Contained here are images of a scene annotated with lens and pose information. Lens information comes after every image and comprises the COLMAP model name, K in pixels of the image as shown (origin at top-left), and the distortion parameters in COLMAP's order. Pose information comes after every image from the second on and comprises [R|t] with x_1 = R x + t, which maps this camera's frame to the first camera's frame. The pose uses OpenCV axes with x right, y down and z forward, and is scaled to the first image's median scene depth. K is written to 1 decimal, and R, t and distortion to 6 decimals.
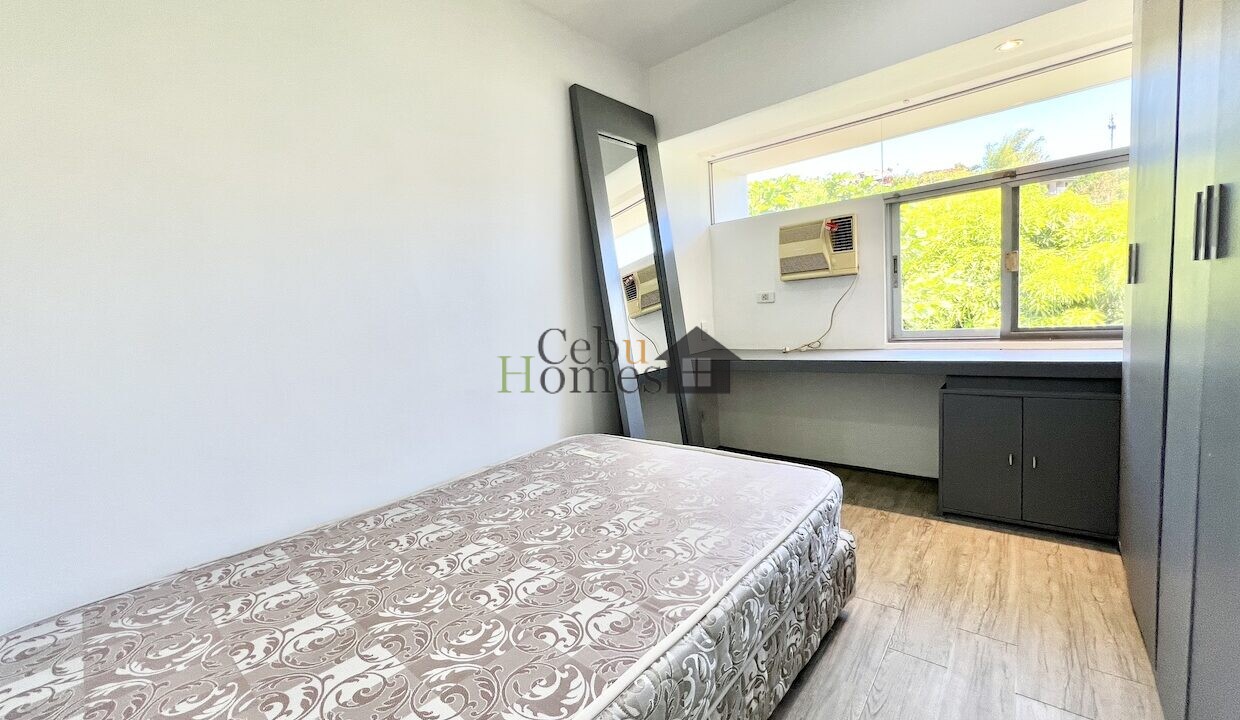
lens RADIAL K [[494.3, 0, 620.0], [0, 494.3, 360.0], [0, 0, 1]] dist [-0.009352, 0.002249]
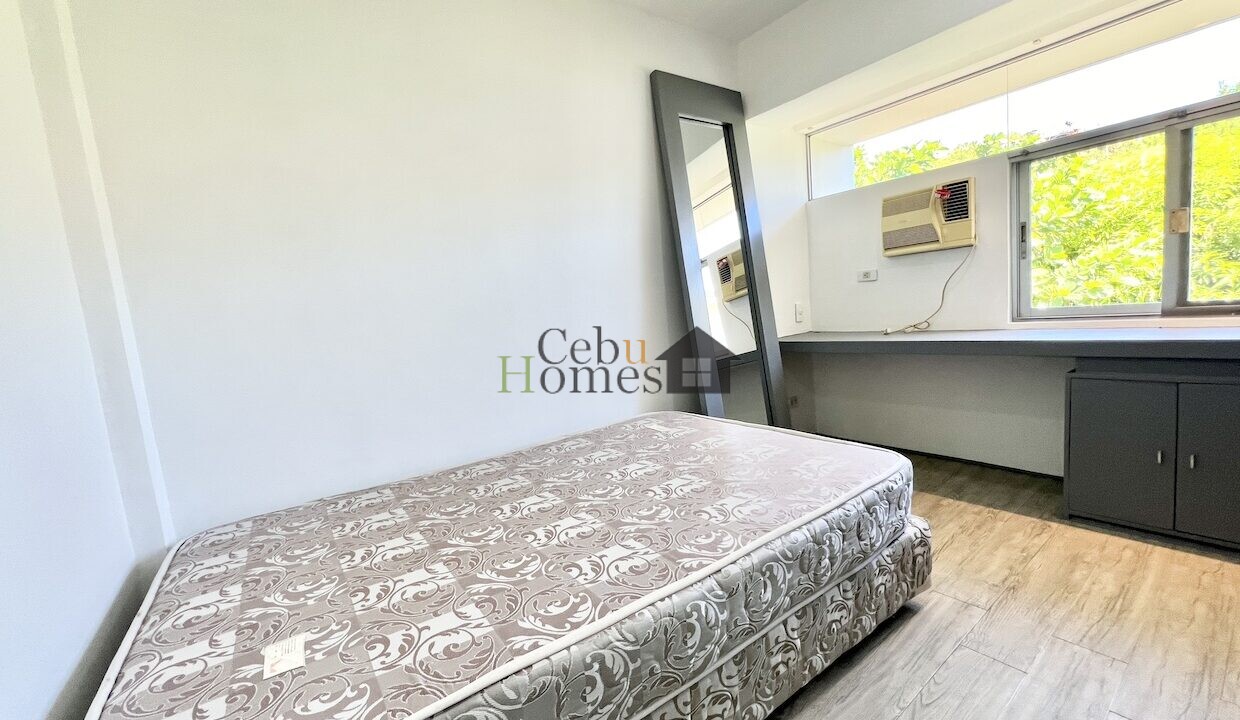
lens RADIAL K [[494.3, 0, 620.0], [0, 494.3, 360.0], [0, 0, 1]] dist [-0.009352, 0.002249]
pose [[0.971657, 0.010088, -0.236180, 0.140736], [-0.005053, 0.999747, 0.021912, 0.033247], [0.236342, -0.020097, 0.971462, -0.041670]]
